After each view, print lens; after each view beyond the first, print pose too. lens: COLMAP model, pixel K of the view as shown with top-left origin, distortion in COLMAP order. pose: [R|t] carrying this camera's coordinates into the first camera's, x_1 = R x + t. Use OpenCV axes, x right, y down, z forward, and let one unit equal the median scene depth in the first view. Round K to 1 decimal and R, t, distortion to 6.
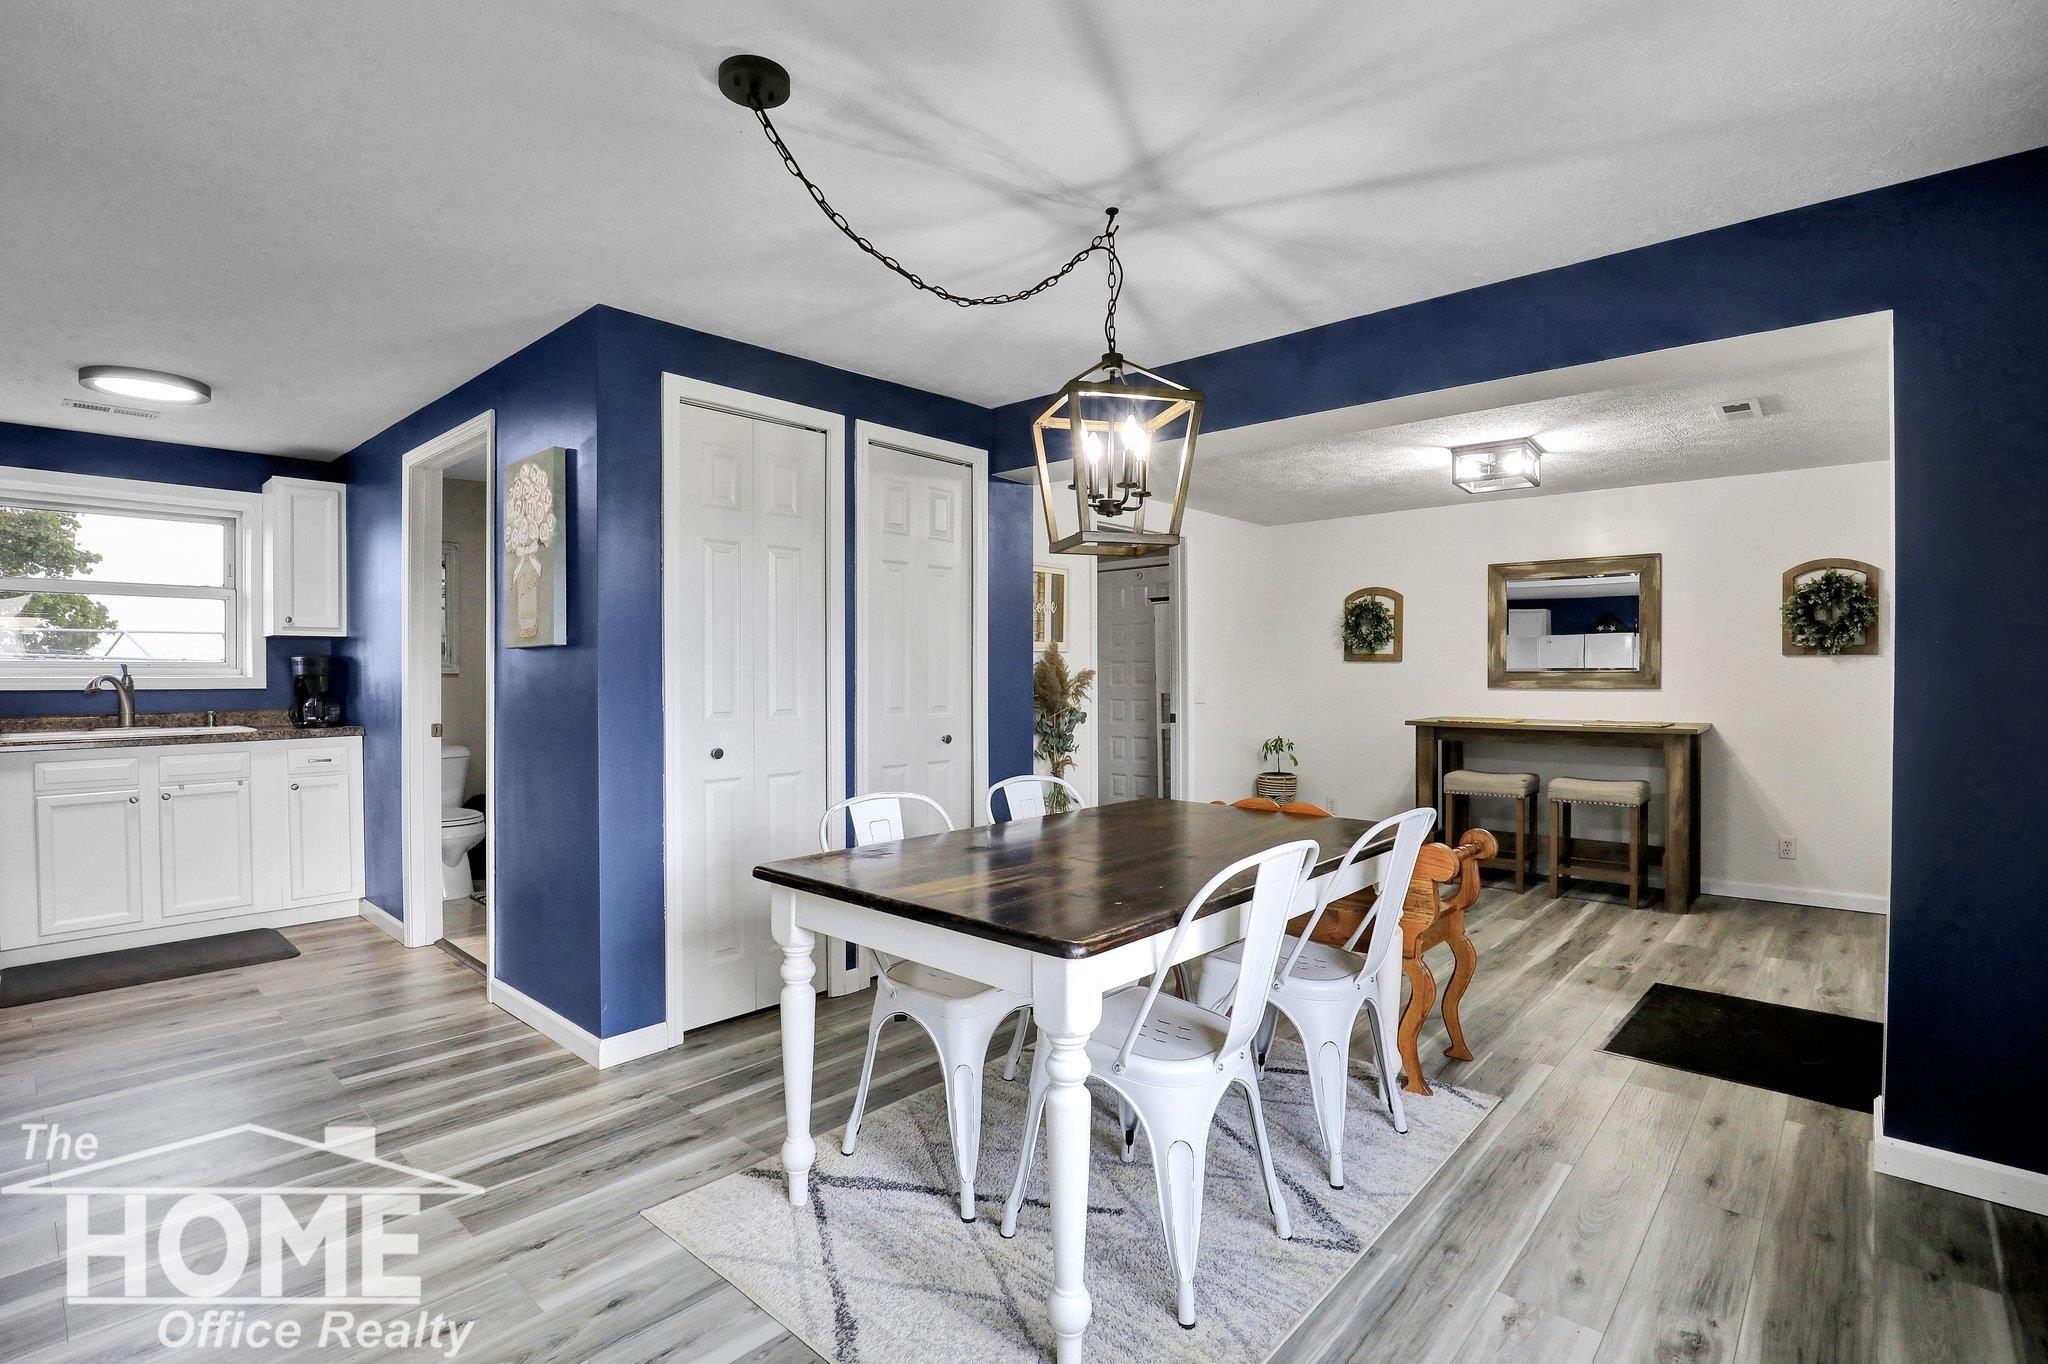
lens RADIAL K [[968.4, 0, 1016.3], [0, 968.4, 680.6], [0, 0, 1]] dist [-0.033559, 0.004293]
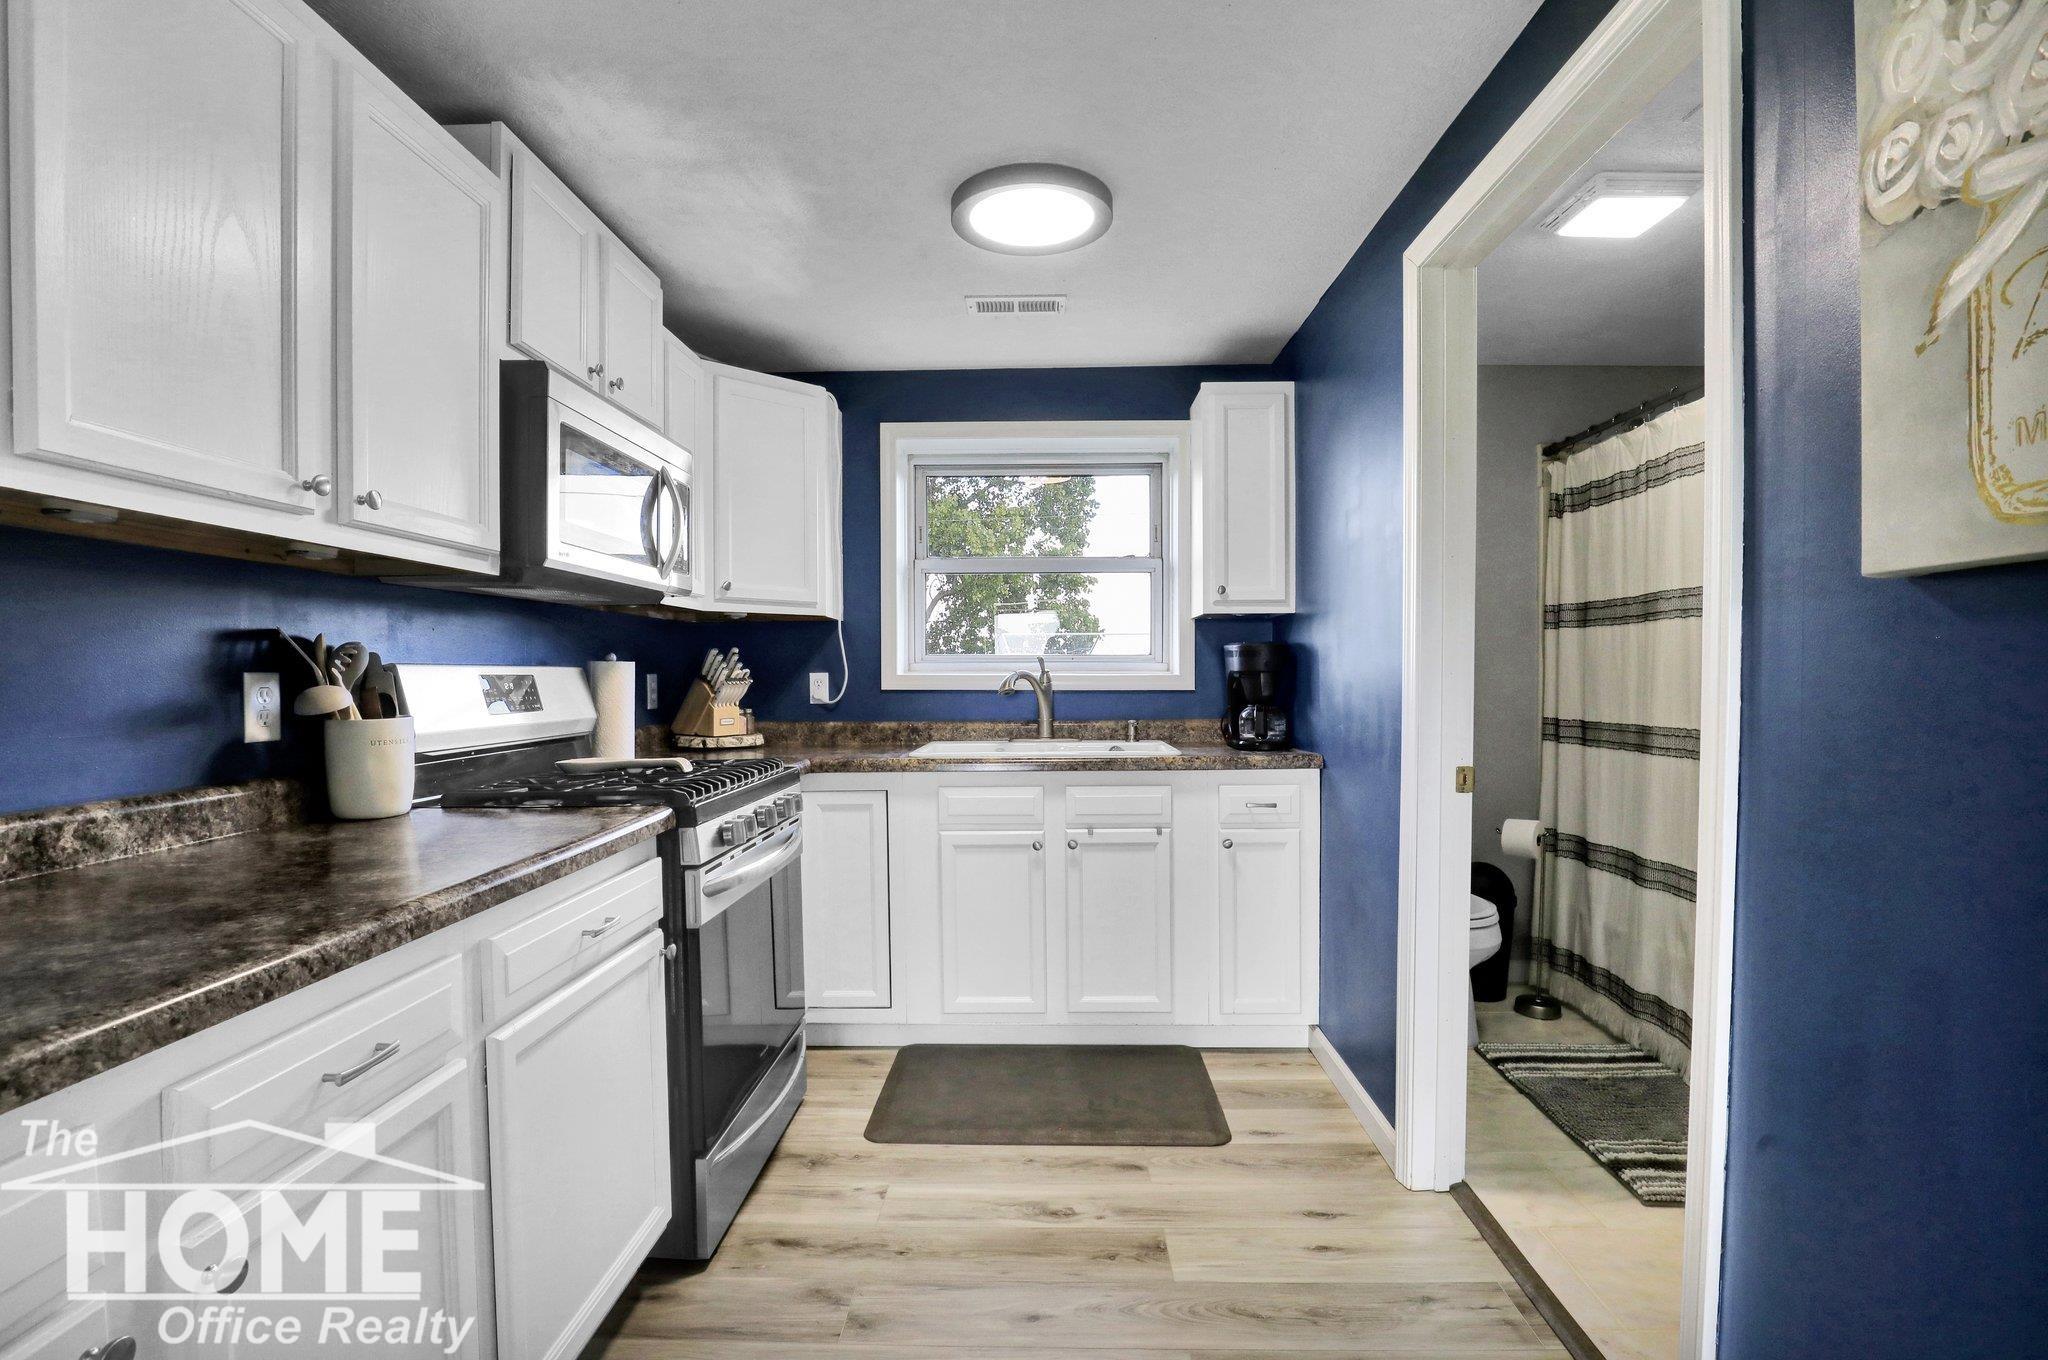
lens RADIAL K [[968.4, 0, 1022.6], [0, 968.4, 687.7], [0, 0, 1]] dist [-0.033559, 0.004293]
pose [[0.659312, 0.011643, -0.751780, -0.342561], [-0.006169, 0.999930, 0.010076, -0.000393], [0.751844, -0.002006, 0.659337, 0.442125]]
